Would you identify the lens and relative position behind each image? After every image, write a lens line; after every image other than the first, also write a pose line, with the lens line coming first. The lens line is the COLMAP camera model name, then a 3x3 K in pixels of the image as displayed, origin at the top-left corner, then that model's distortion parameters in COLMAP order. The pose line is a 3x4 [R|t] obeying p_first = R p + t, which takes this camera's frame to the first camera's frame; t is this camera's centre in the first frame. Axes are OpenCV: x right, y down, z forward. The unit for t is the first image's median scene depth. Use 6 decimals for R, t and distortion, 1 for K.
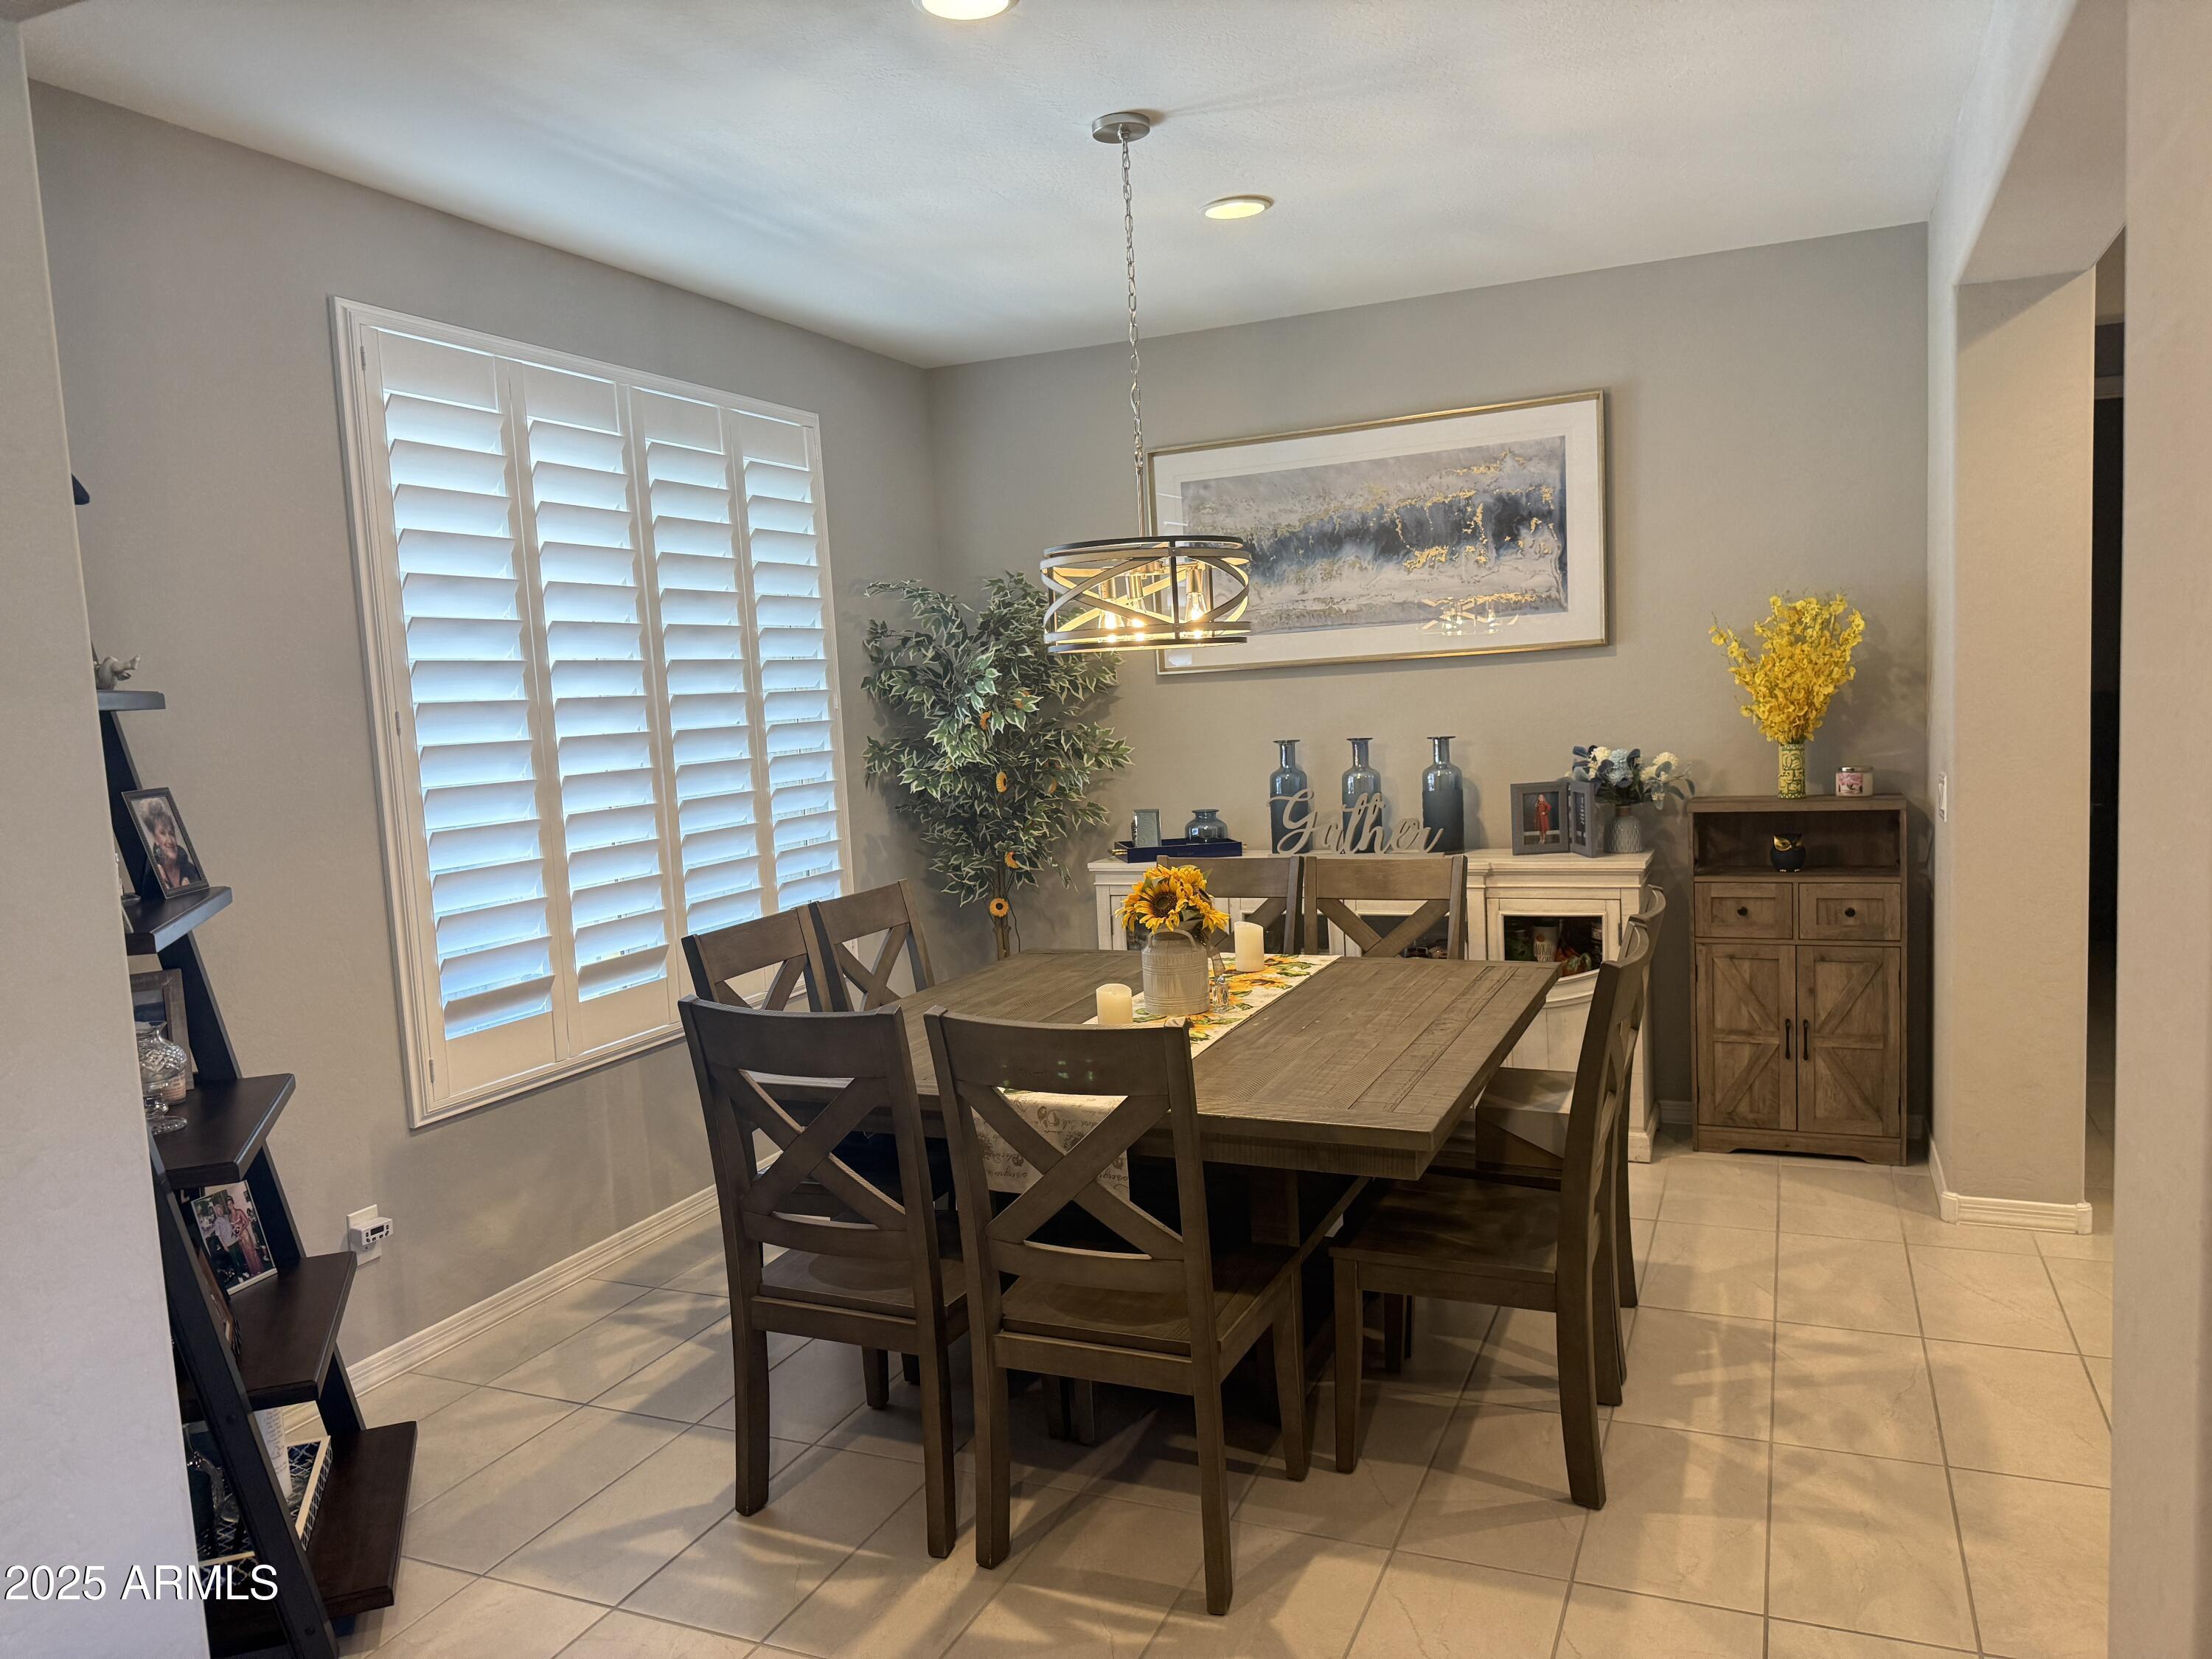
lens RADIAL K [[1560.8, 0, 1112.7], [0, 1560.8, 834.0], [0, 0, 1]] dist [0.108222, -0.155386]
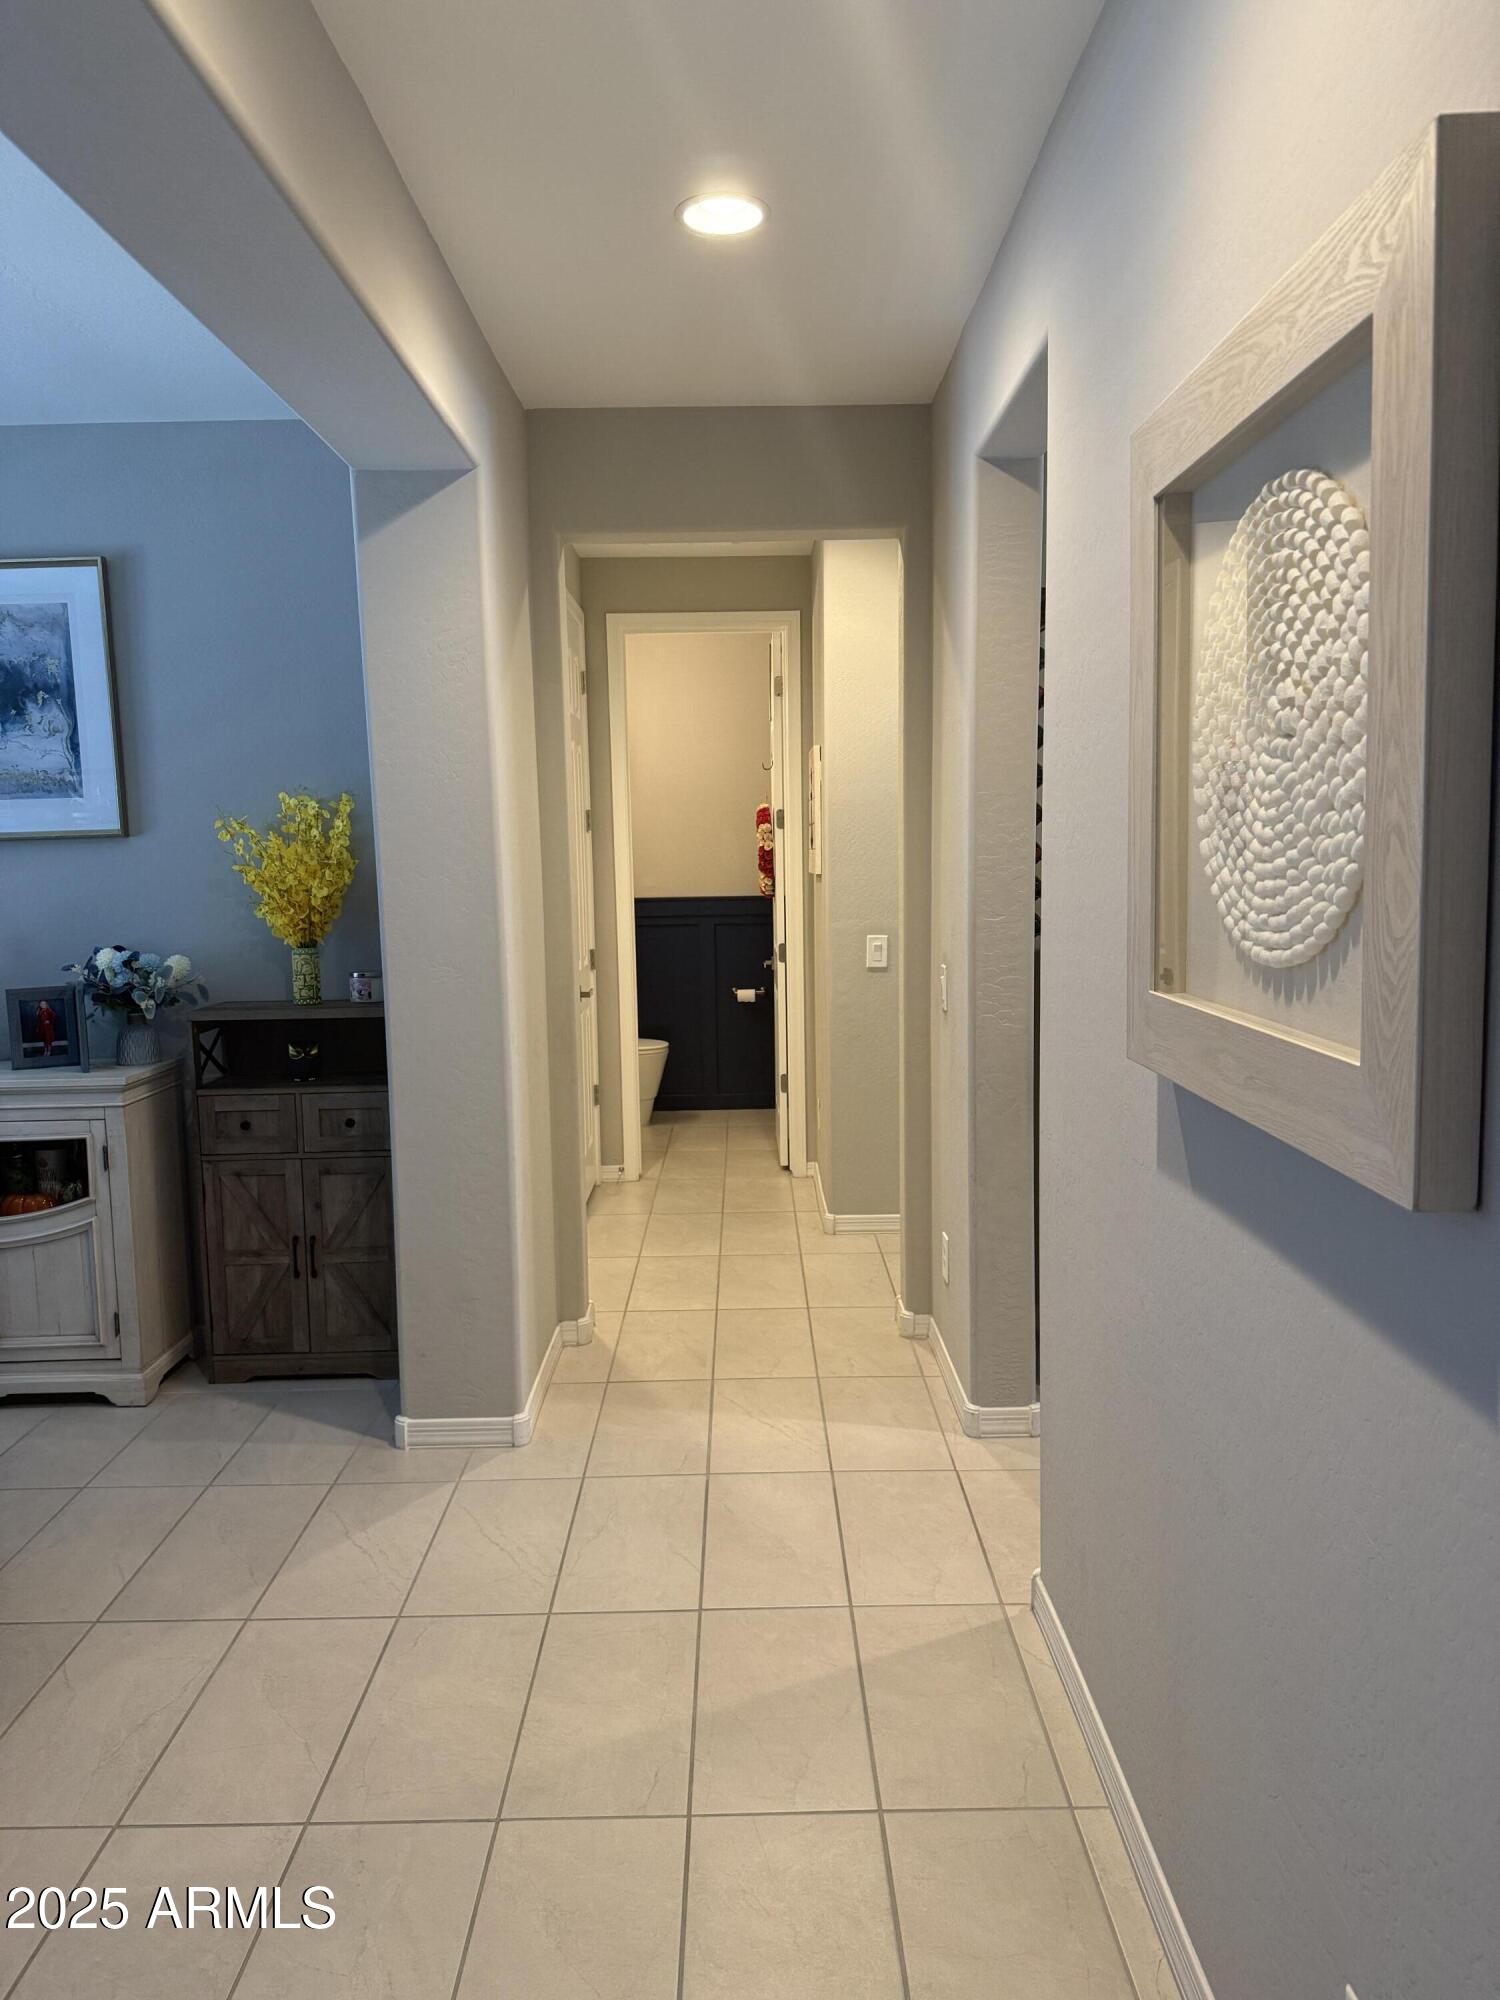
lens RADIAL K [[1411.2, 0, 737.0], [0, 1411.2, 986.4], [0, 0, 1]] dist [0.108222, -0.155386]
pose [[0.918590, -0.007269, 0.395145, 0.328348], [0.011533, 0.999898, -0.008417, -0.023097], [-0.395043, 0.012289, 0.918580, 0.103630]]
